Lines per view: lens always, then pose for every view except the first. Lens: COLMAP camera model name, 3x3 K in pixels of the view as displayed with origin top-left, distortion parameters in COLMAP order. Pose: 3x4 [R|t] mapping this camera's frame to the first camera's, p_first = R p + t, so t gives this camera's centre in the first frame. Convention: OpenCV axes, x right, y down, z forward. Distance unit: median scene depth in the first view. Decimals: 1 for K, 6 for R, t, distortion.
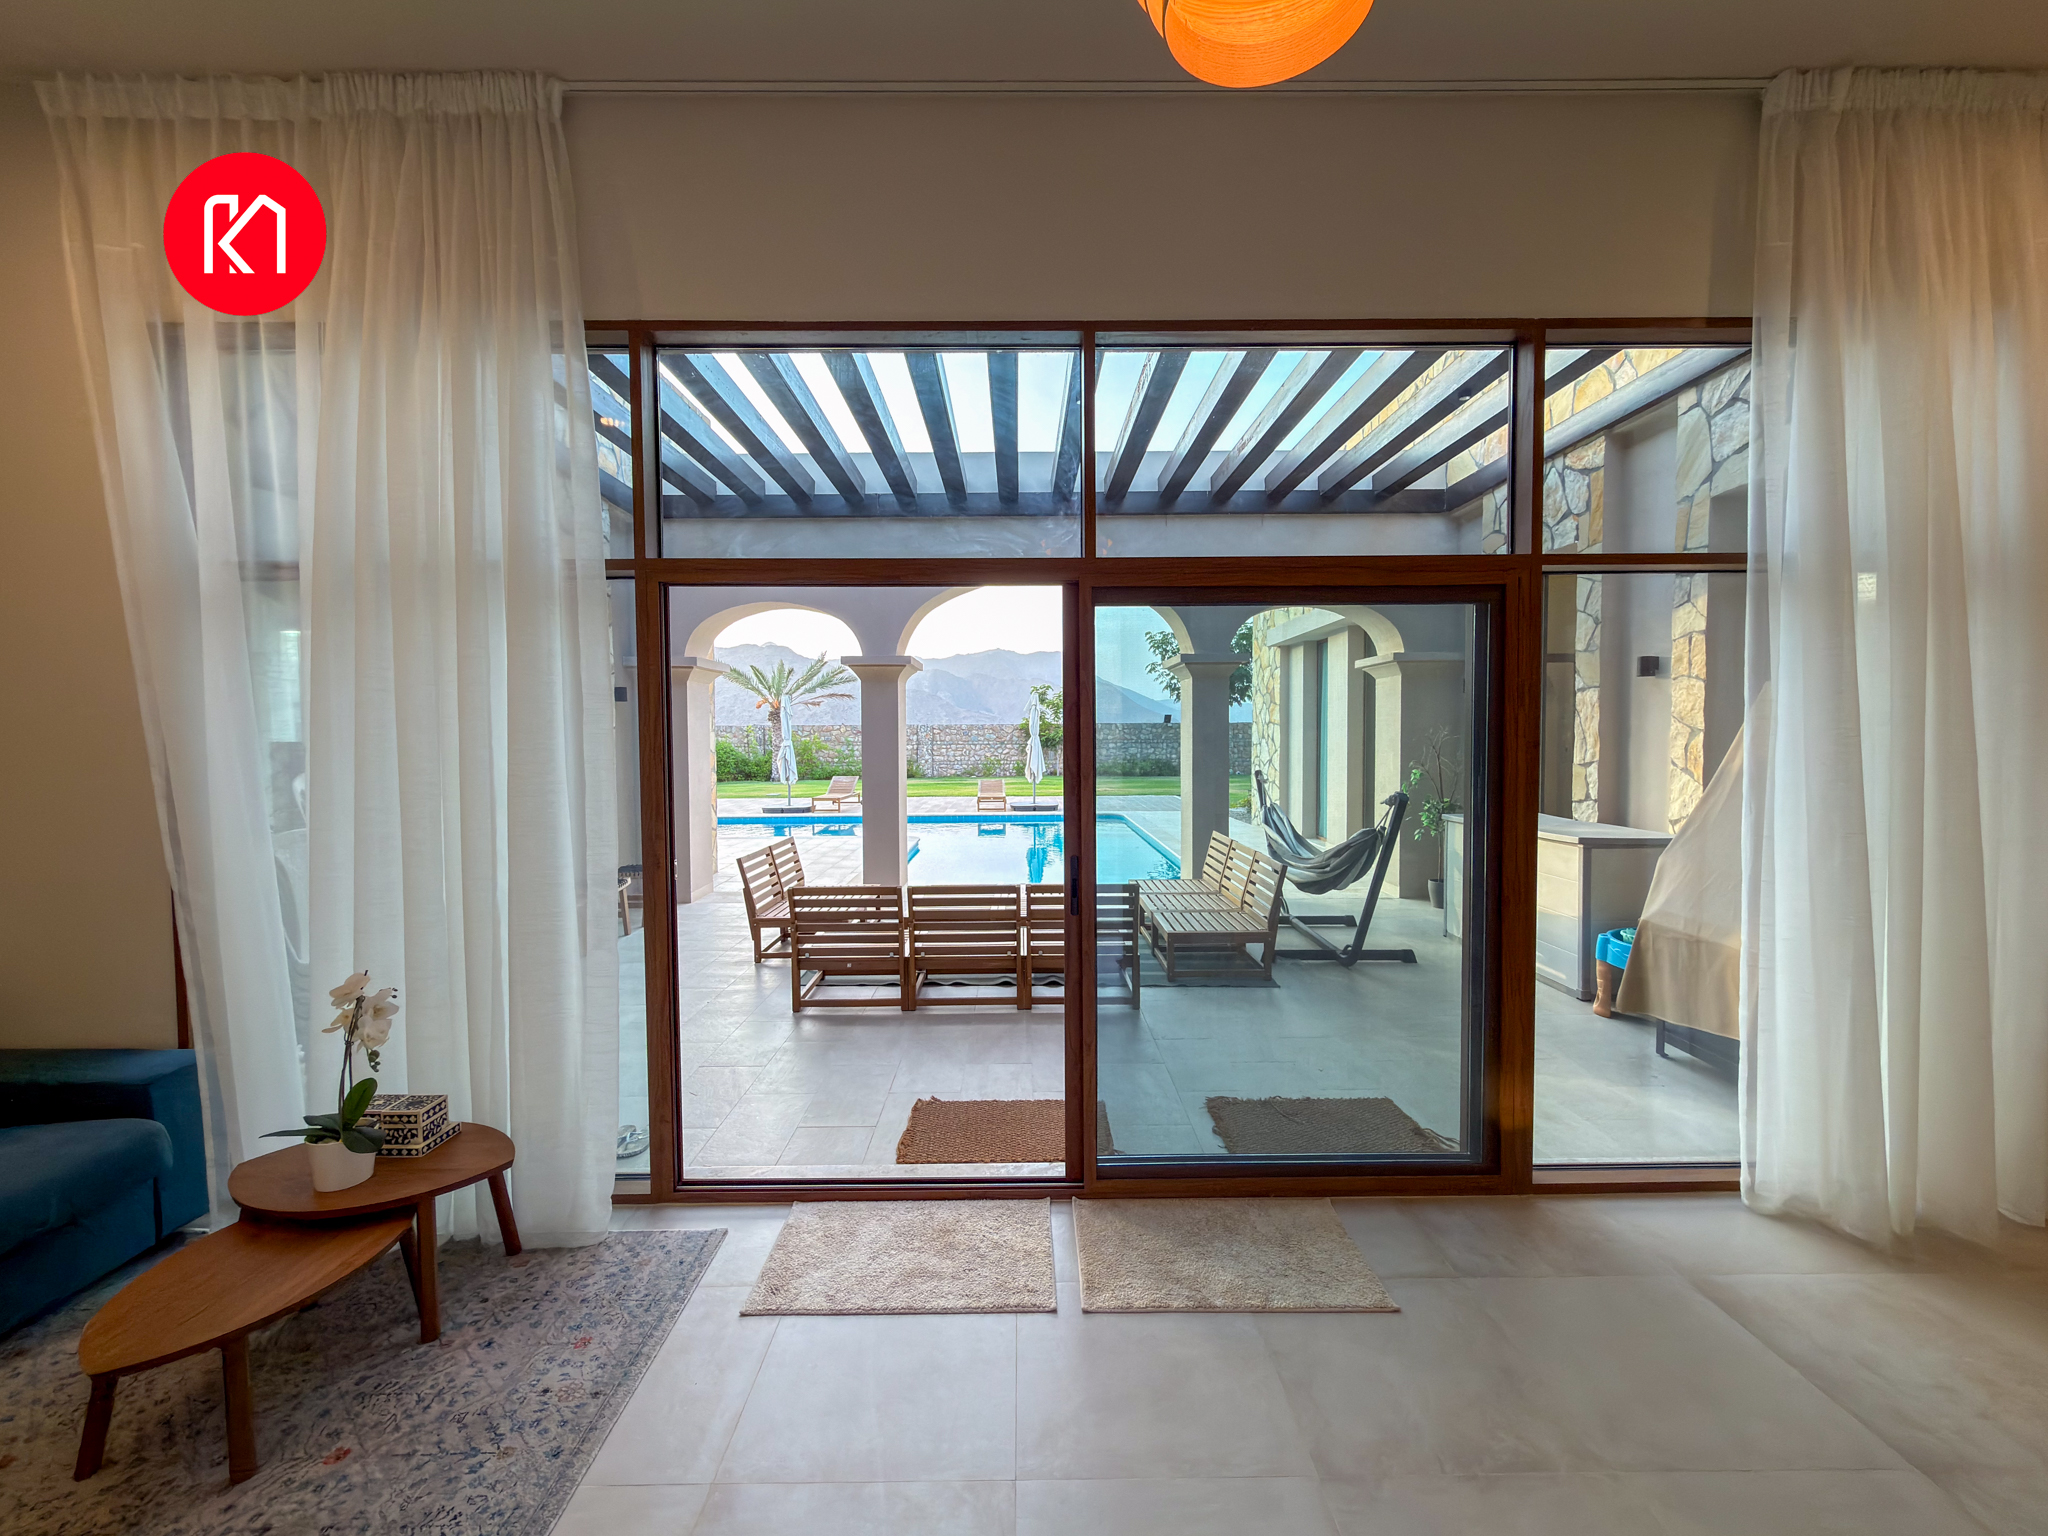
lens RADIAL K [[819.3, 0, 1035.0], [0, 819.3, 771.4], [0, 0, 1]] dist [0.000629, 0.000642]
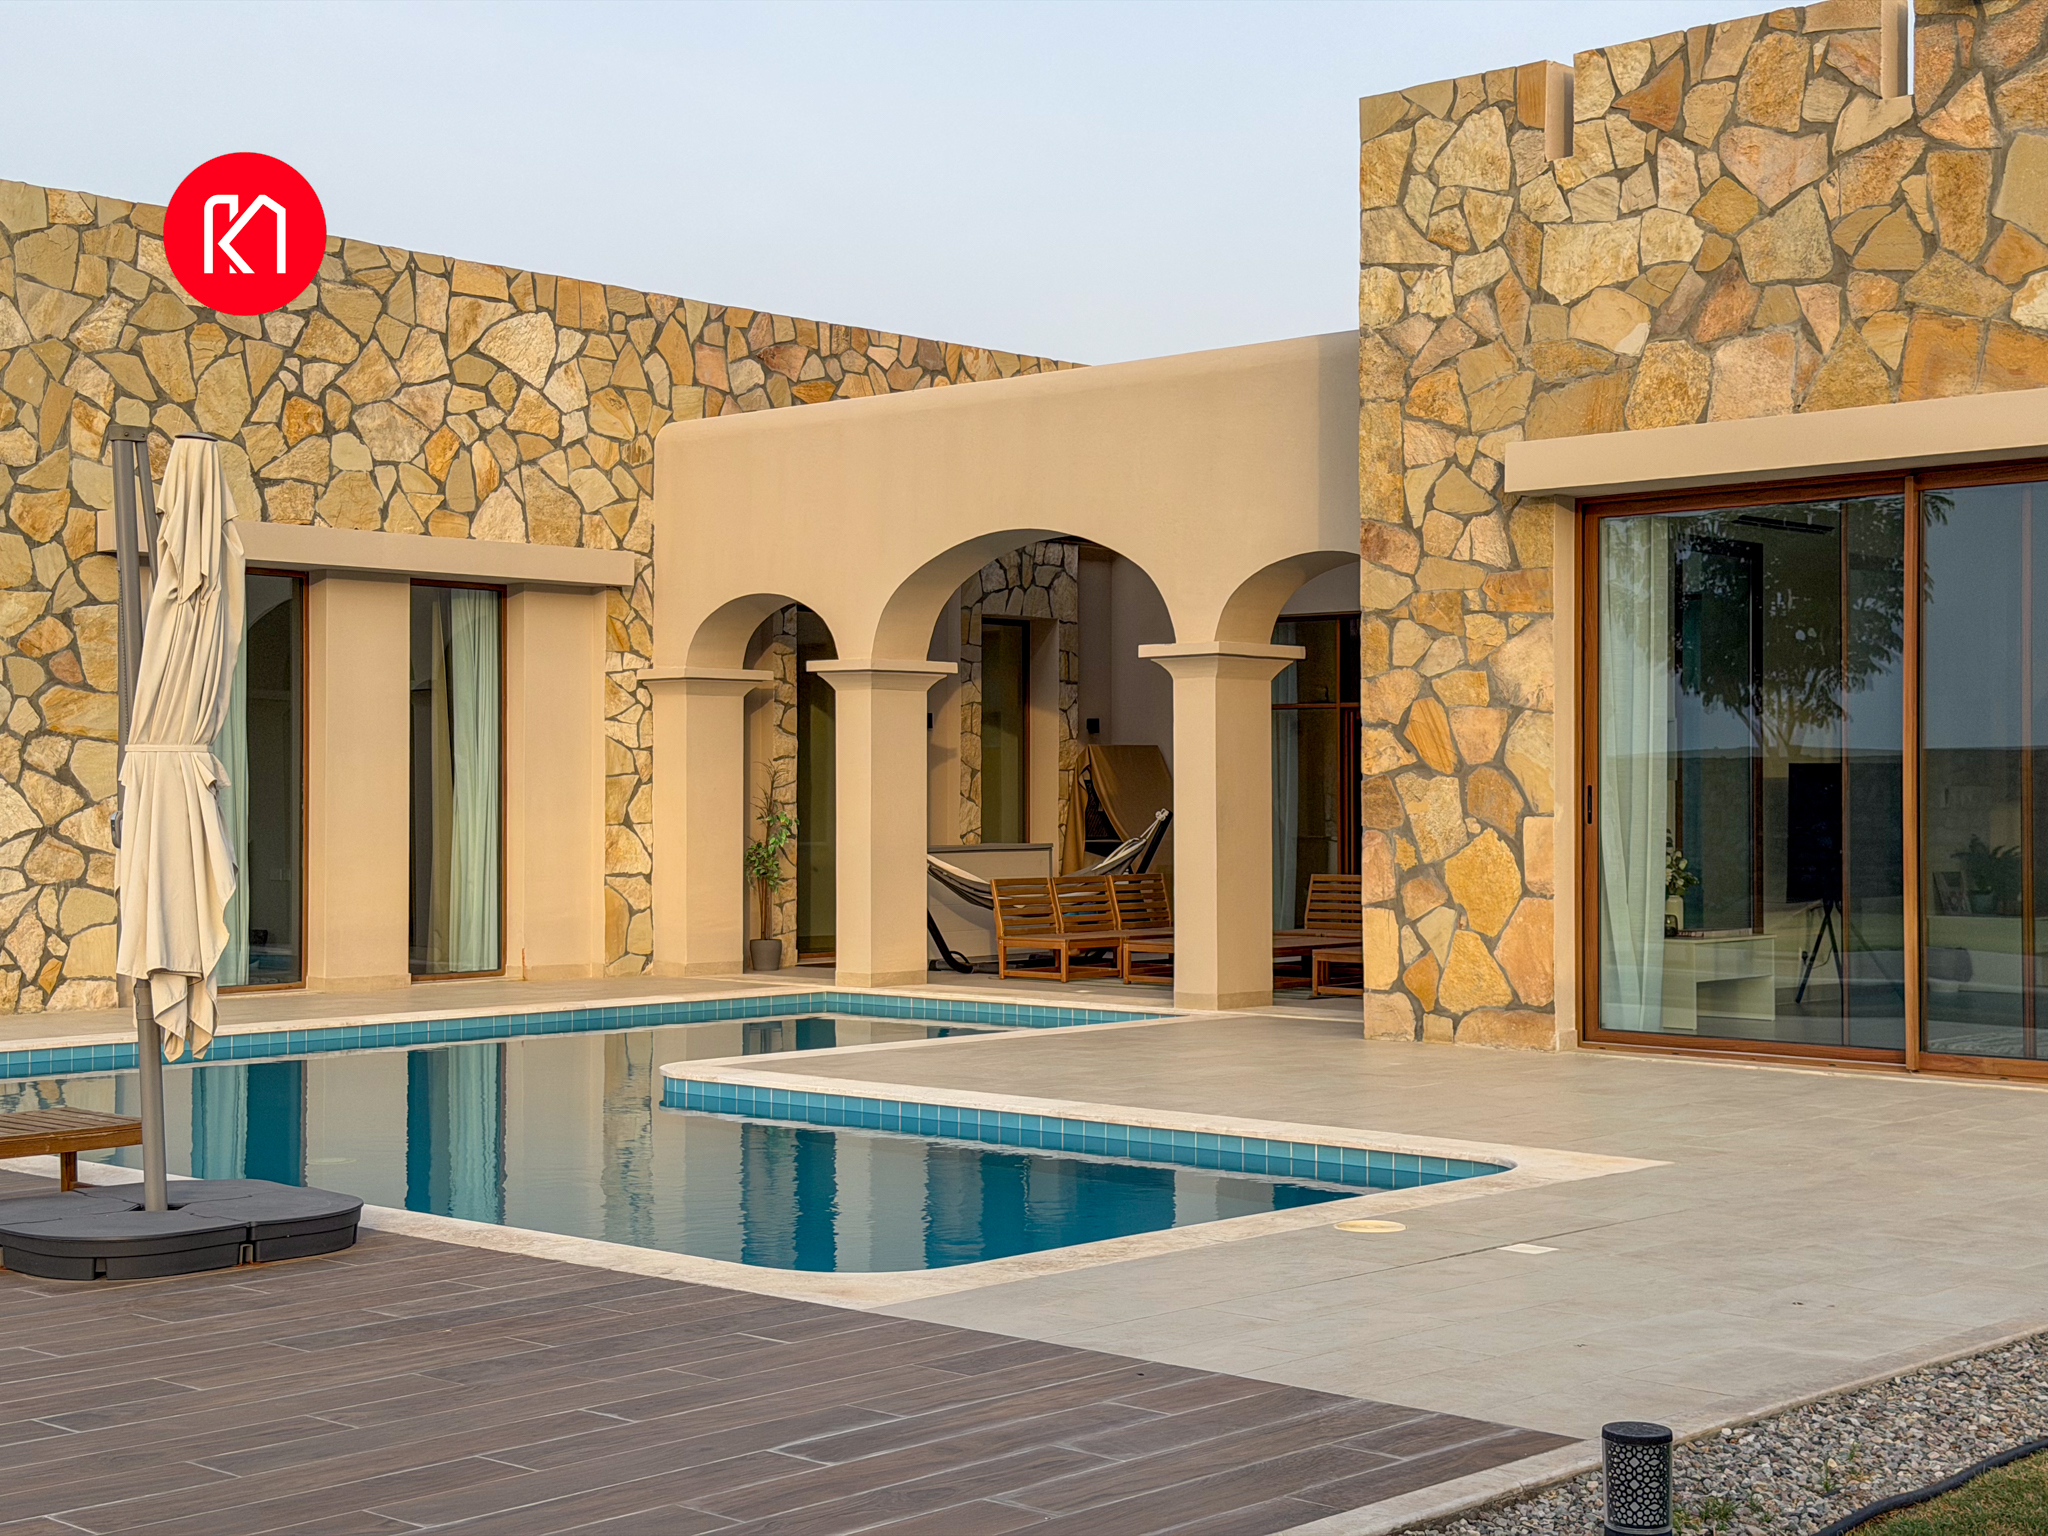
lens RADIAL K [[2877.3, 0, 1040.4], [0, 2877.3, 784.1], [0, 0, 1]] dist [0.094026, 0.000000]
pose [[-0.729544, 0.008890, 0.683876, -2.326946], [0.034450, 0.999124, 0.023762, -0.120498], [-0.683066, 0.040895, -0.729211, 3.910080]]
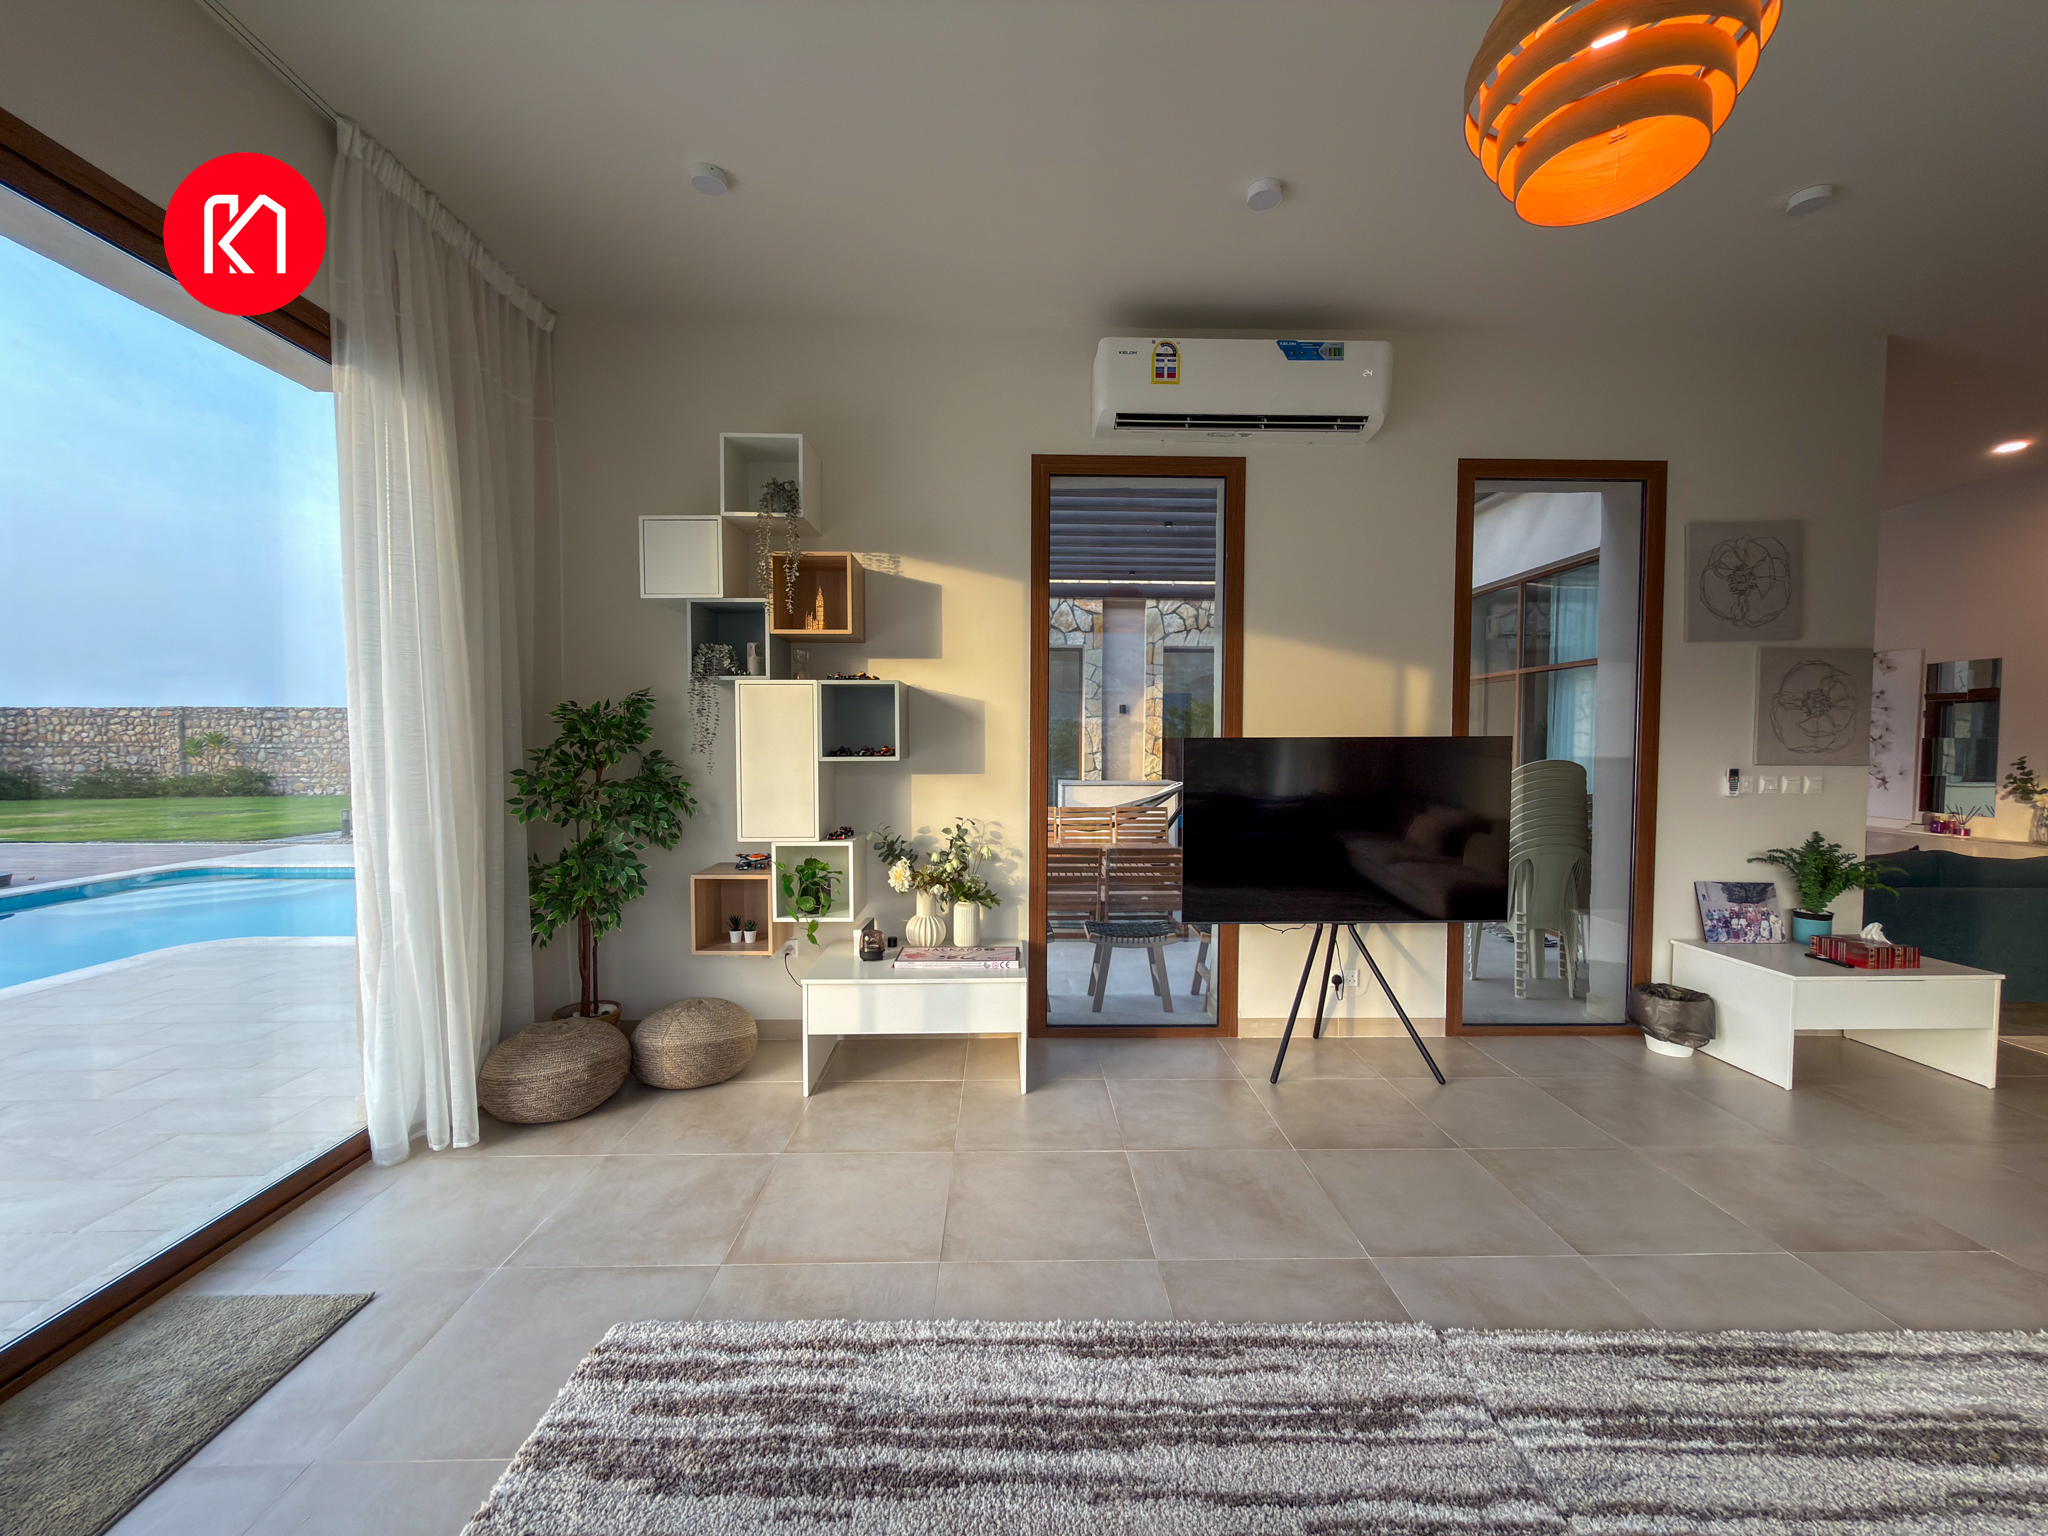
lens RADIAL K [[819.3, 0, 1022.9], [0, 819.3, 768.8], [0, 0, 1]] dist [0.000629, 0.000642]
pose [[-0.002652, -0.030183, 0.999541, -1.427473], [0.039875, 0.998746, 0.030264, -0.039211], [-0.999201, 0.039937, -0.001446, 1.195835]]
